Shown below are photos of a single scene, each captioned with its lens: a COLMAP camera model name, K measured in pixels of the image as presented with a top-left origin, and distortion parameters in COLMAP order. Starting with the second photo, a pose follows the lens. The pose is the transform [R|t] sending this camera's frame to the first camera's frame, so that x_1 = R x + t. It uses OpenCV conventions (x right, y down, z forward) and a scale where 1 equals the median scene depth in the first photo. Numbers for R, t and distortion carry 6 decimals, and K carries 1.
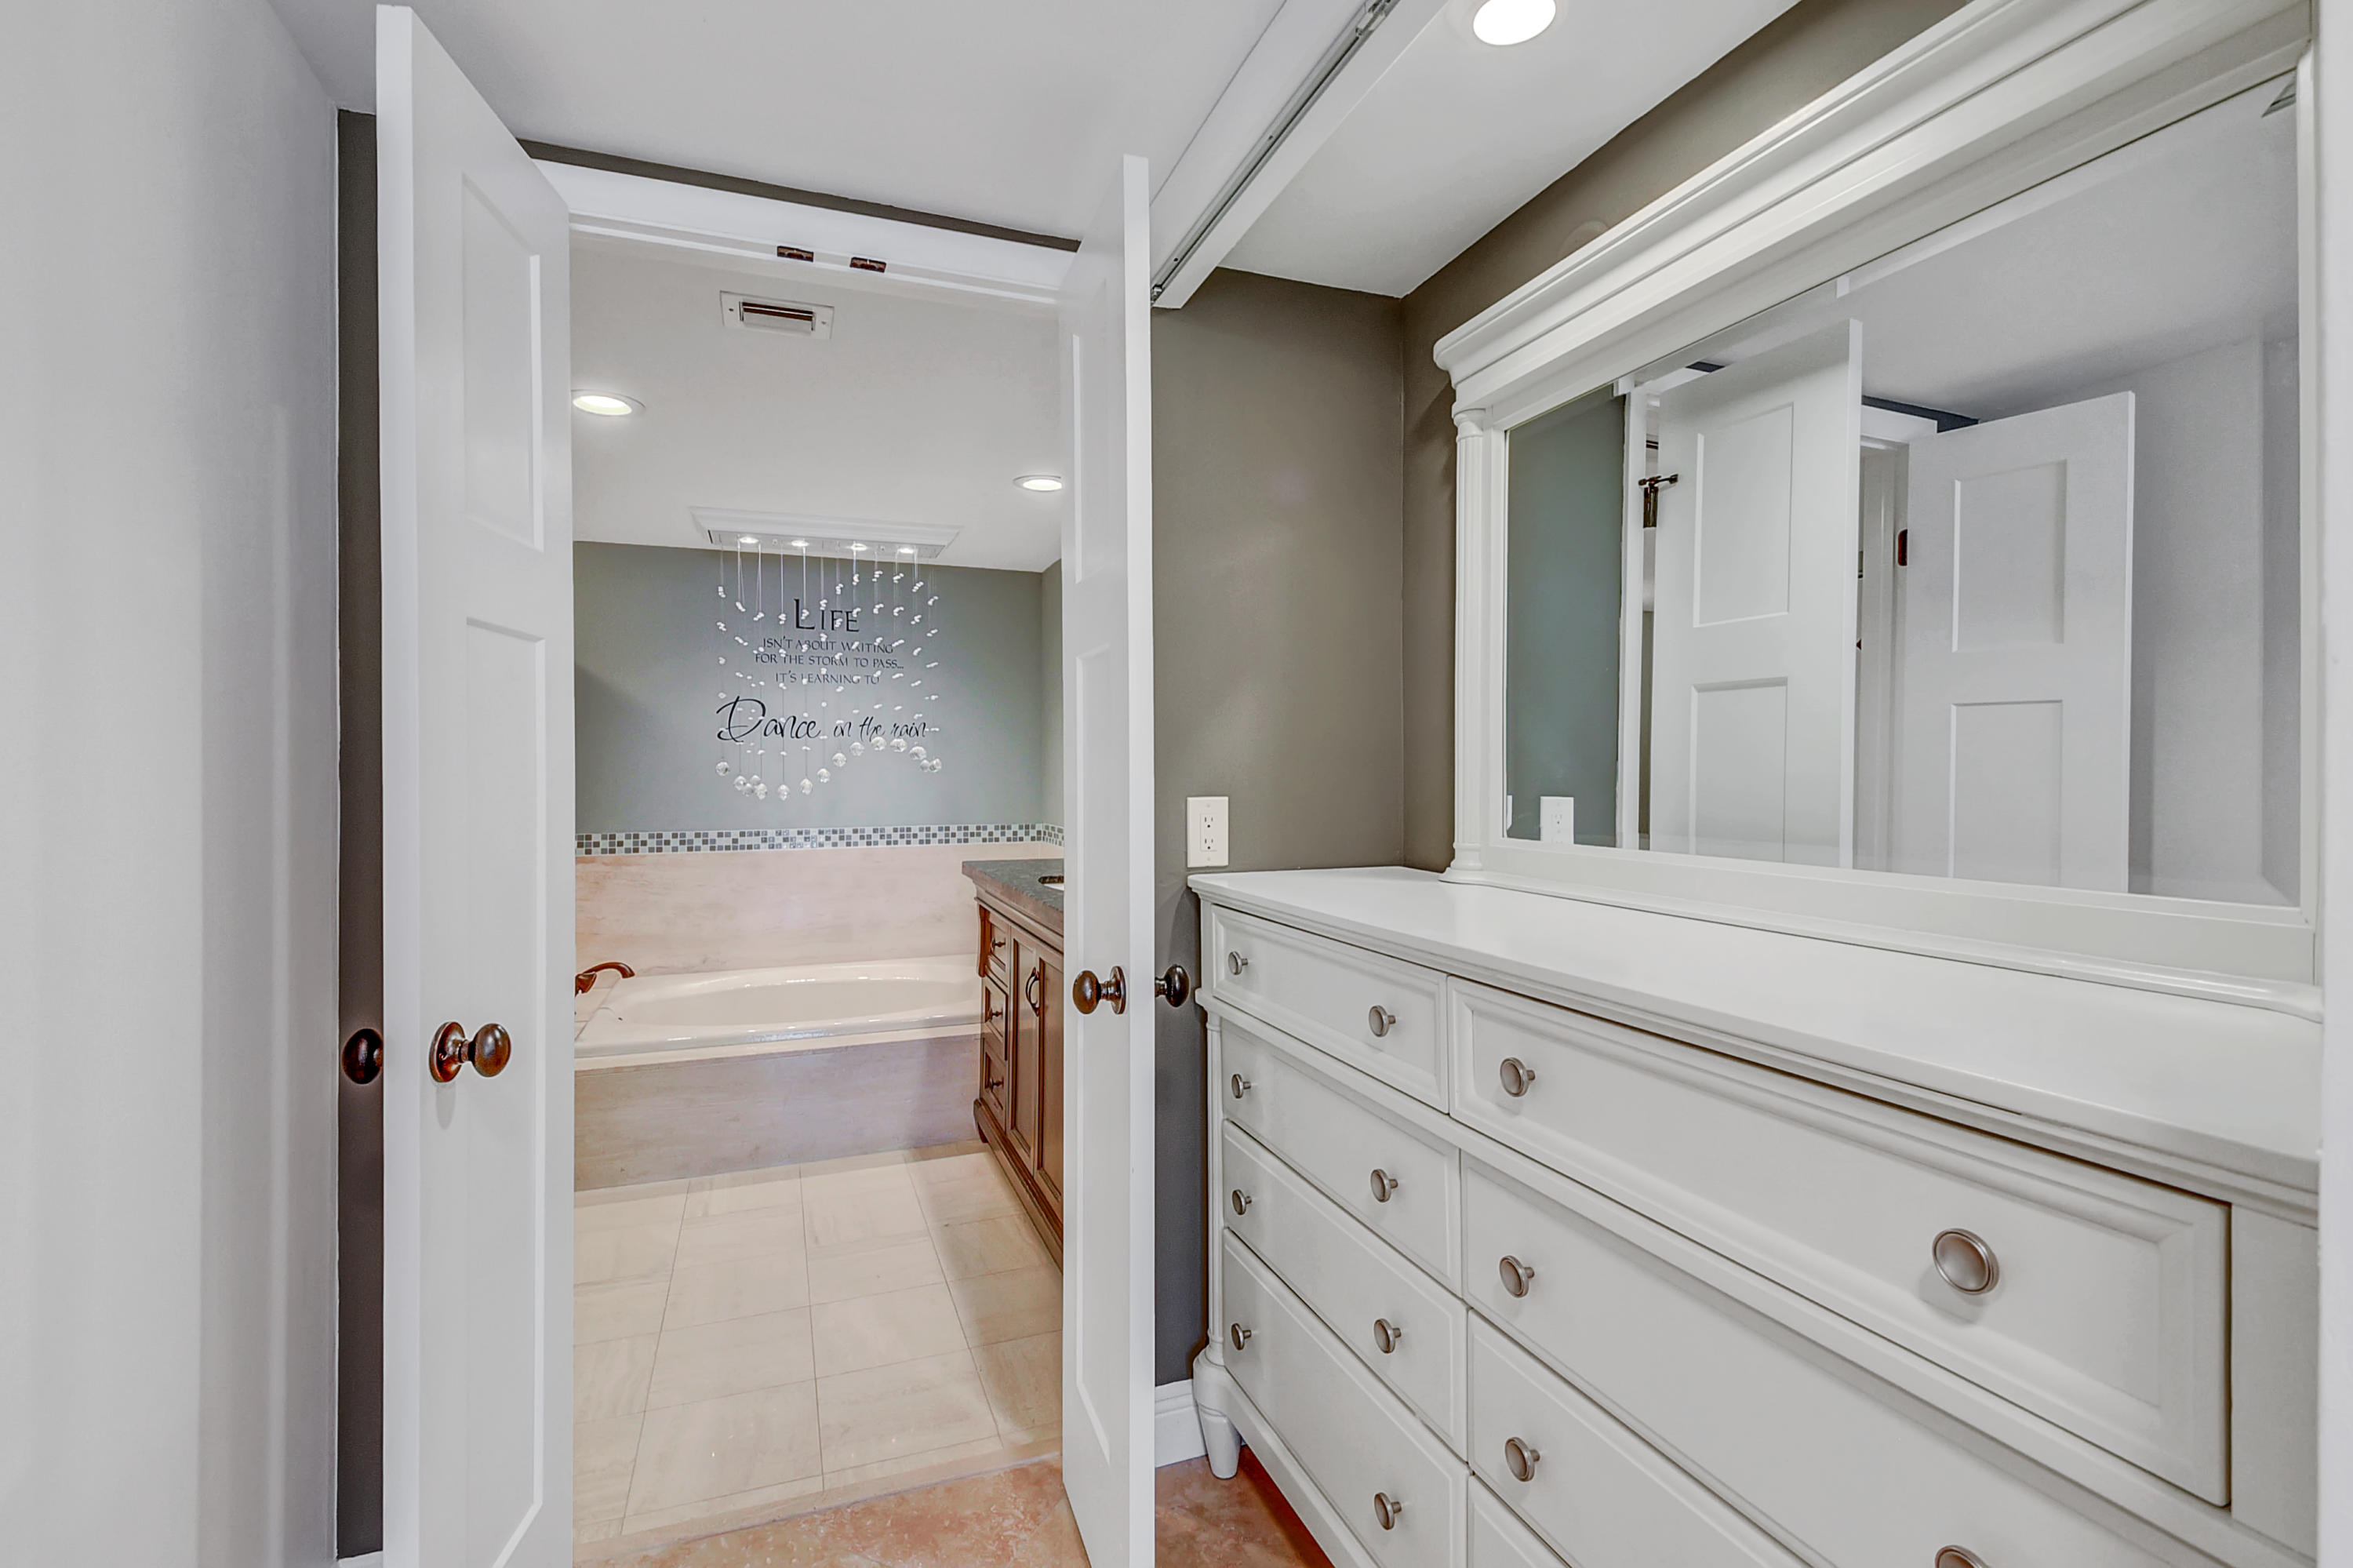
lens RADIAL K [[1050.1, 0, 1173.3], [0, 1050.1, 769.9], [0, 0, 1]] dist [0.038531, -0.031561]
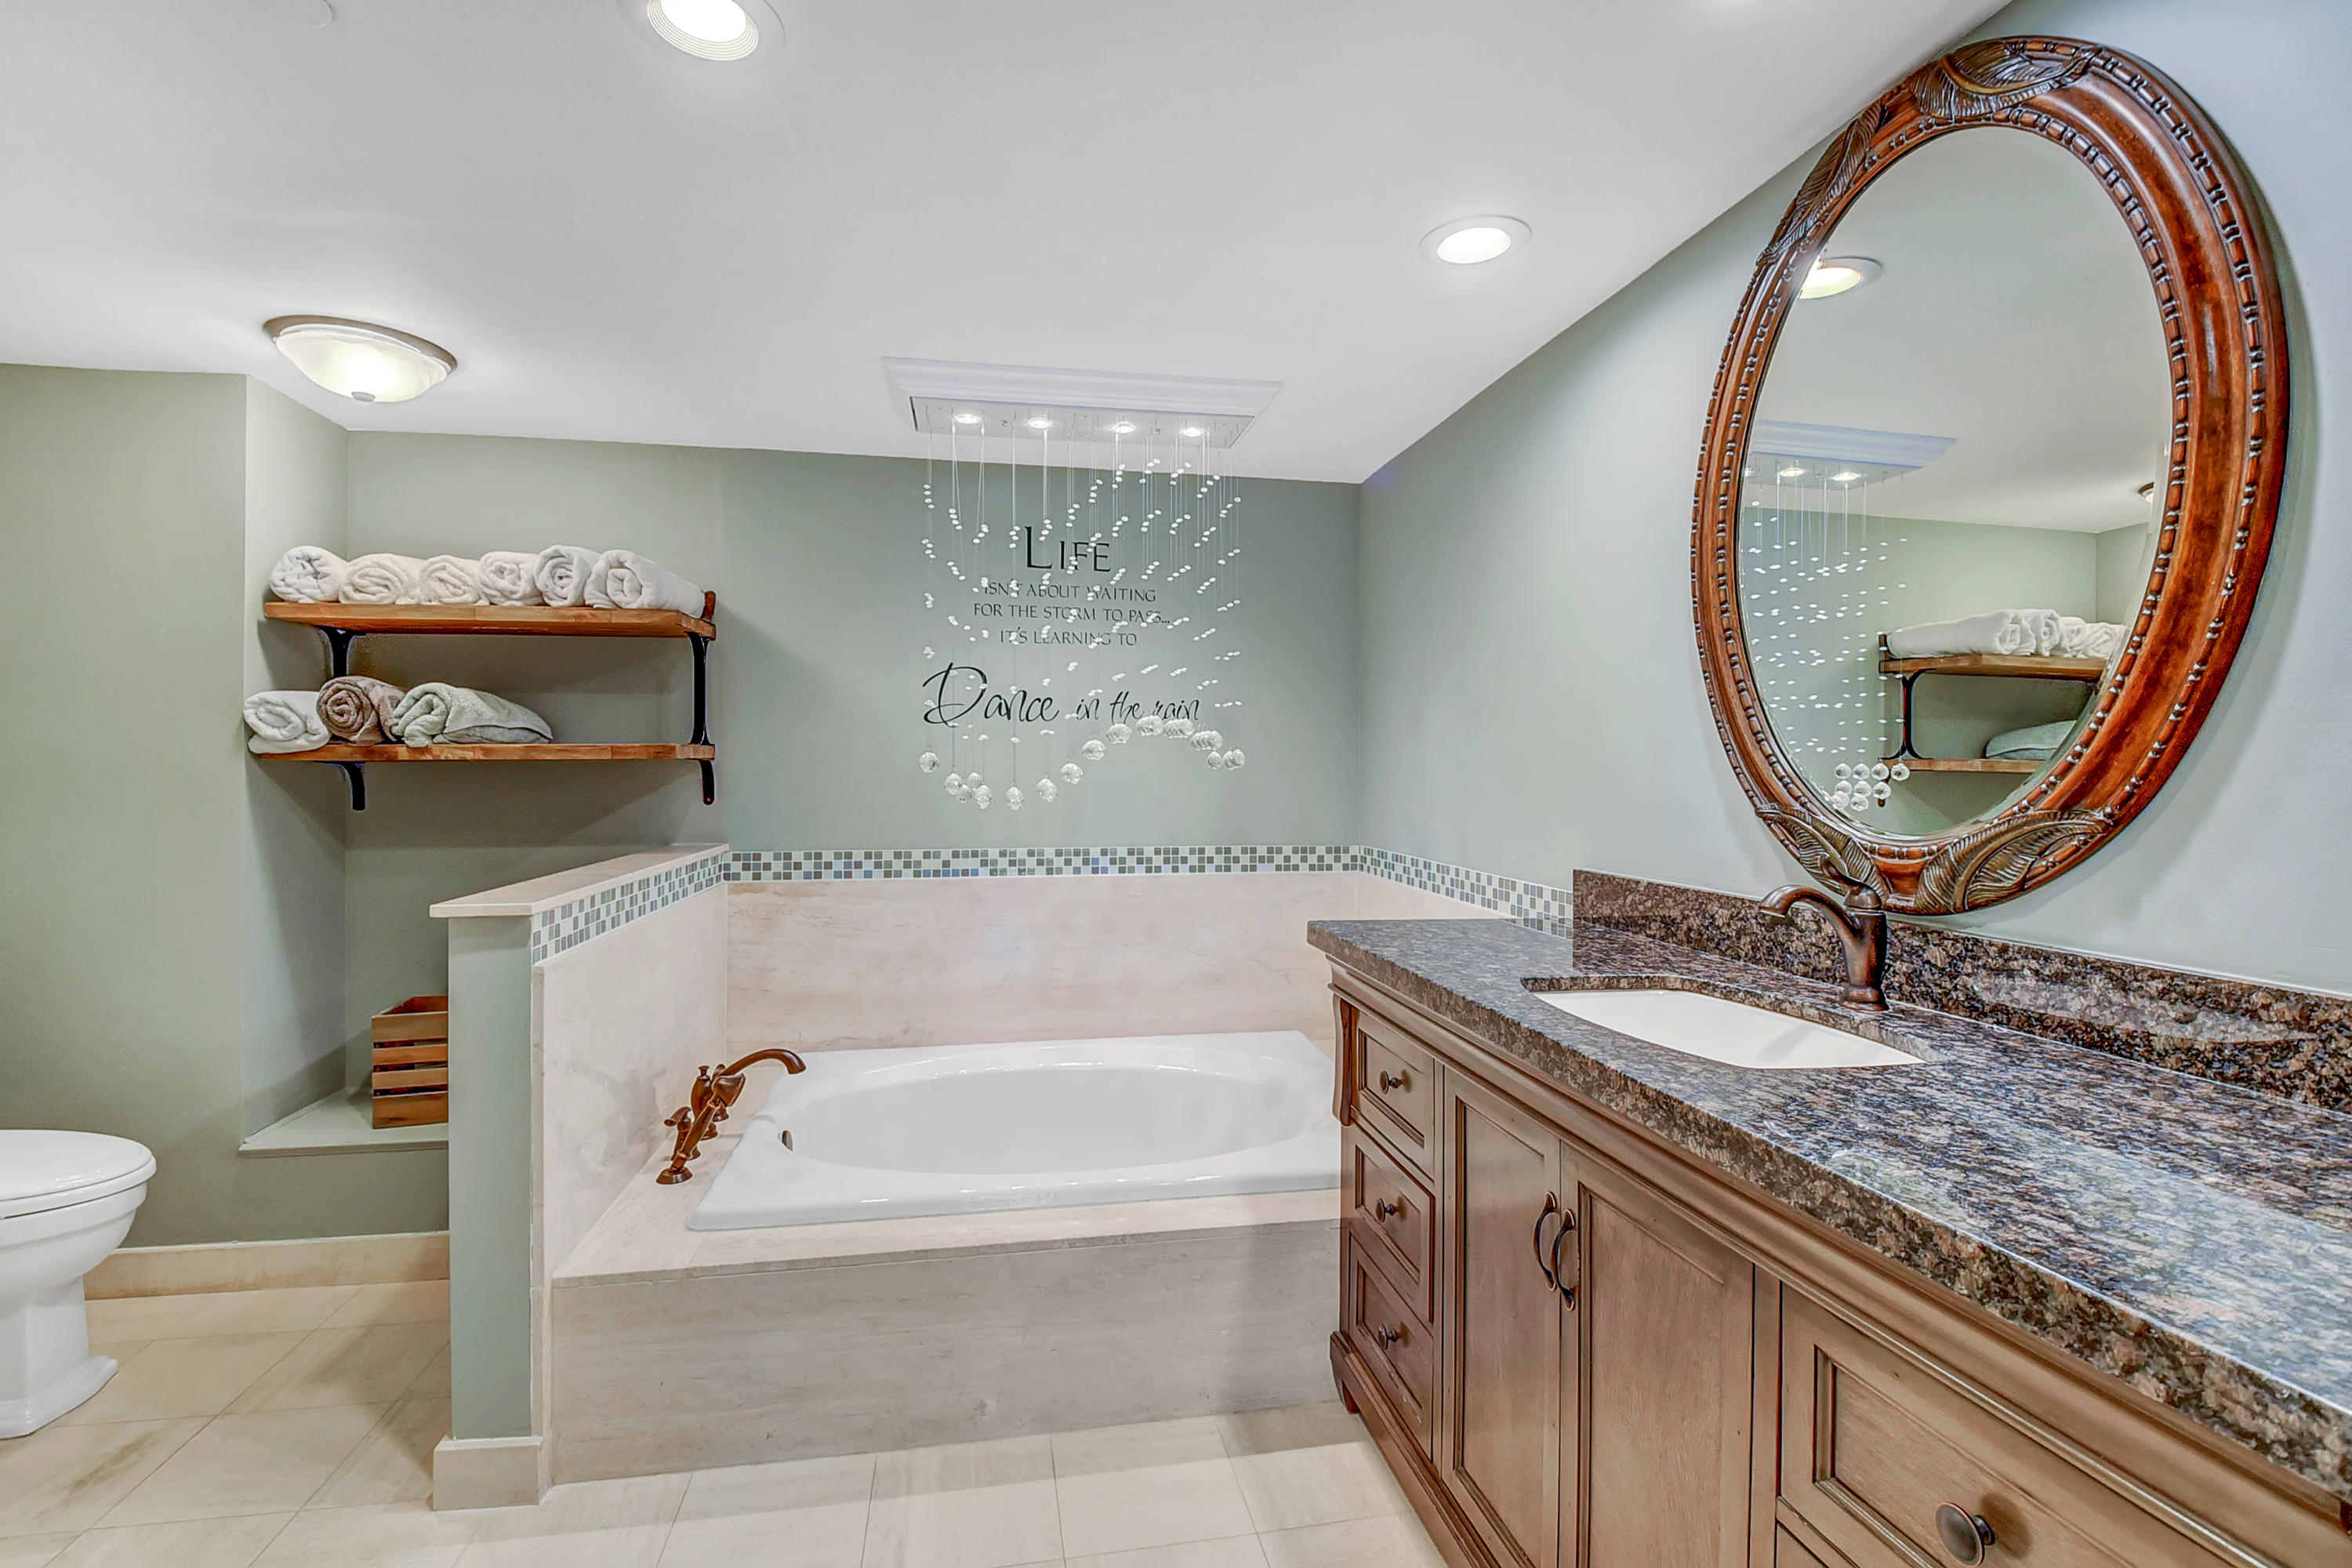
lens RADIAL K [[1041.8, 0, 1166.6], [0, 1041.8, 785.4], [0, 0, 1]] dist [-0.021124, -0.029948]
pose [[0.982517, 0.010328, -0.185885, -0.142361], [-0.007927, 0.999875, 0.013657, 0.003164], [0.186003, -0.011945, 0.982477, 0.347082]]
